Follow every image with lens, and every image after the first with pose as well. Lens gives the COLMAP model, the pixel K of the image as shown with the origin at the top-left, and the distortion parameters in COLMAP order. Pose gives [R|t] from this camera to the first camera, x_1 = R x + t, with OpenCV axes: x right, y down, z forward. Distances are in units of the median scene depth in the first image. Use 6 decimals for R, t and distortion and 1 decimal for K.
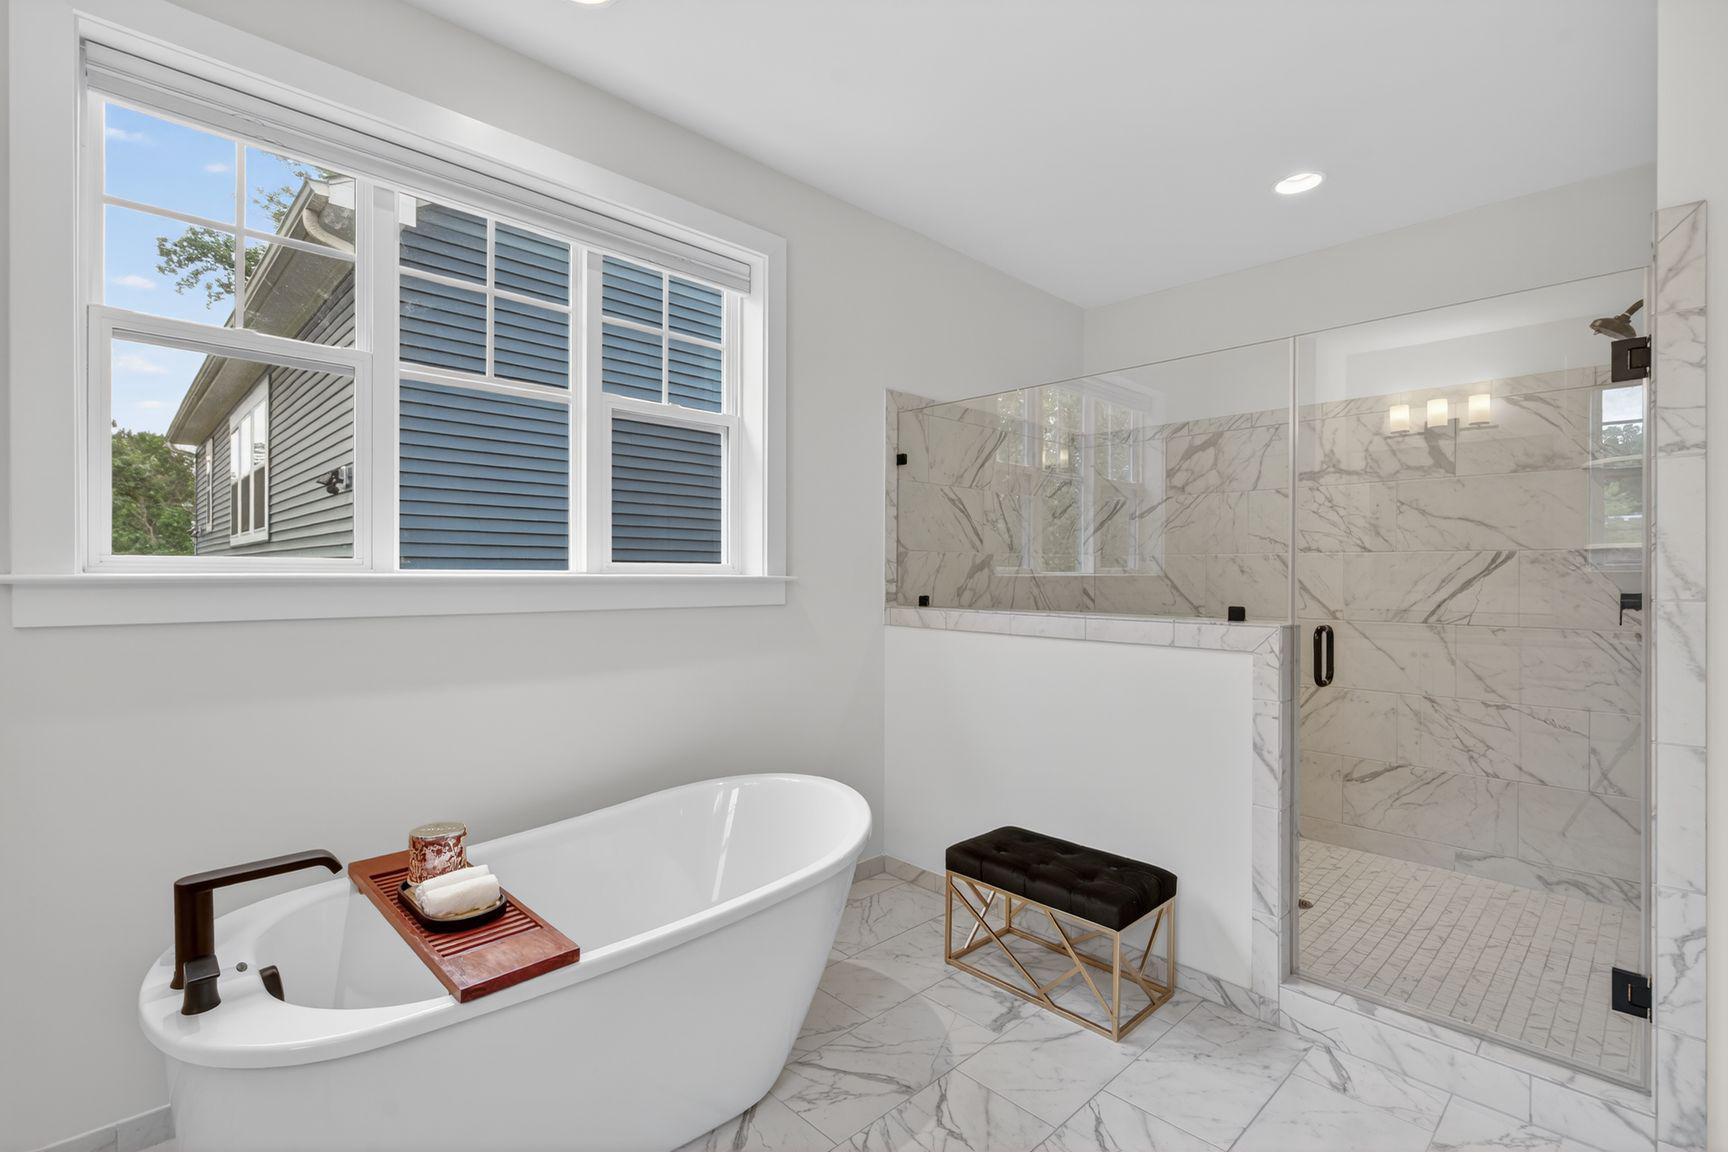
lens RADIAL K [[793.7, 0, 865.2], [0, 793.7, 584.8], [0, 0, 1]] dist [0.003716, 0.000118]
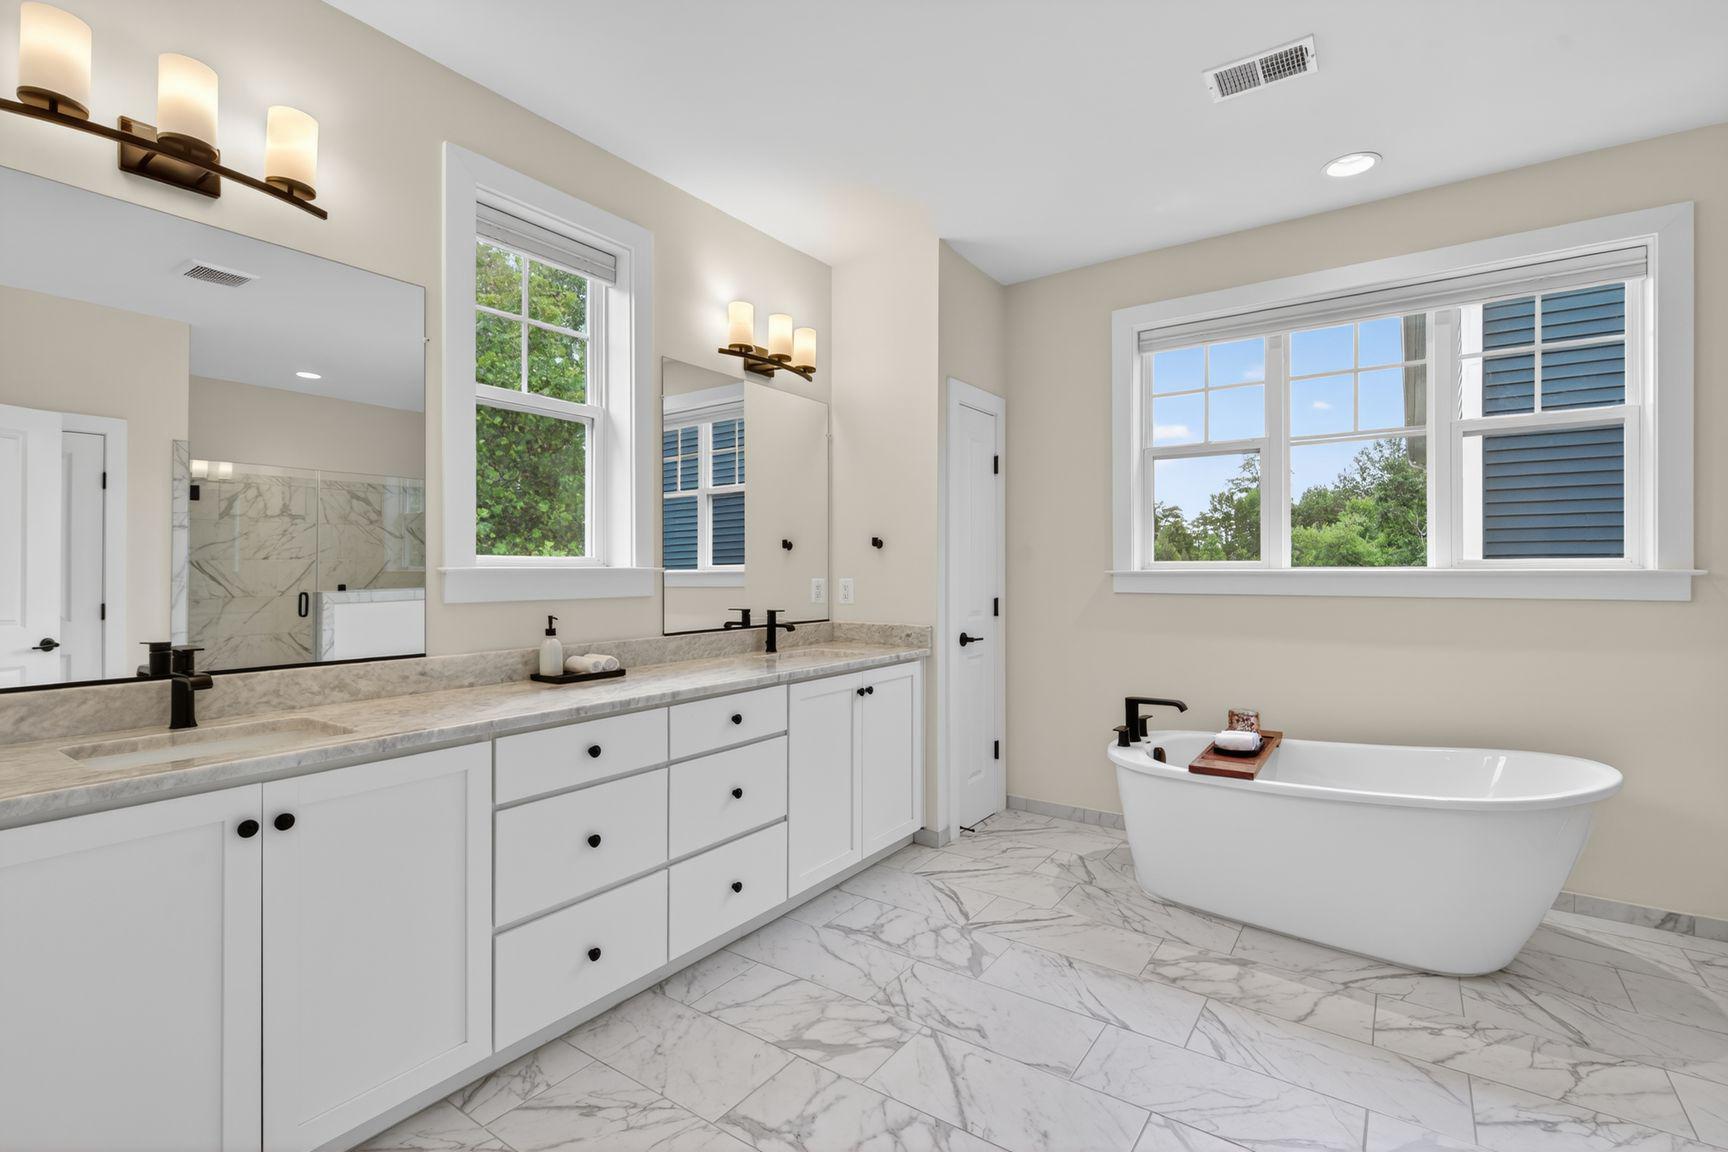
lens RADIAL K [[793.7, 0, 863.5], [0, 793.7, 573.9], [0, 0, 1]] dist [0.003716, 0.000118]
pose [[0.190178, 0.000066, -0.981750, 0.651949], [-0.010968, 0.999938, -0.002057, 0.005703], [0.981688, 0.011159, 0.190167, -0.122497]]
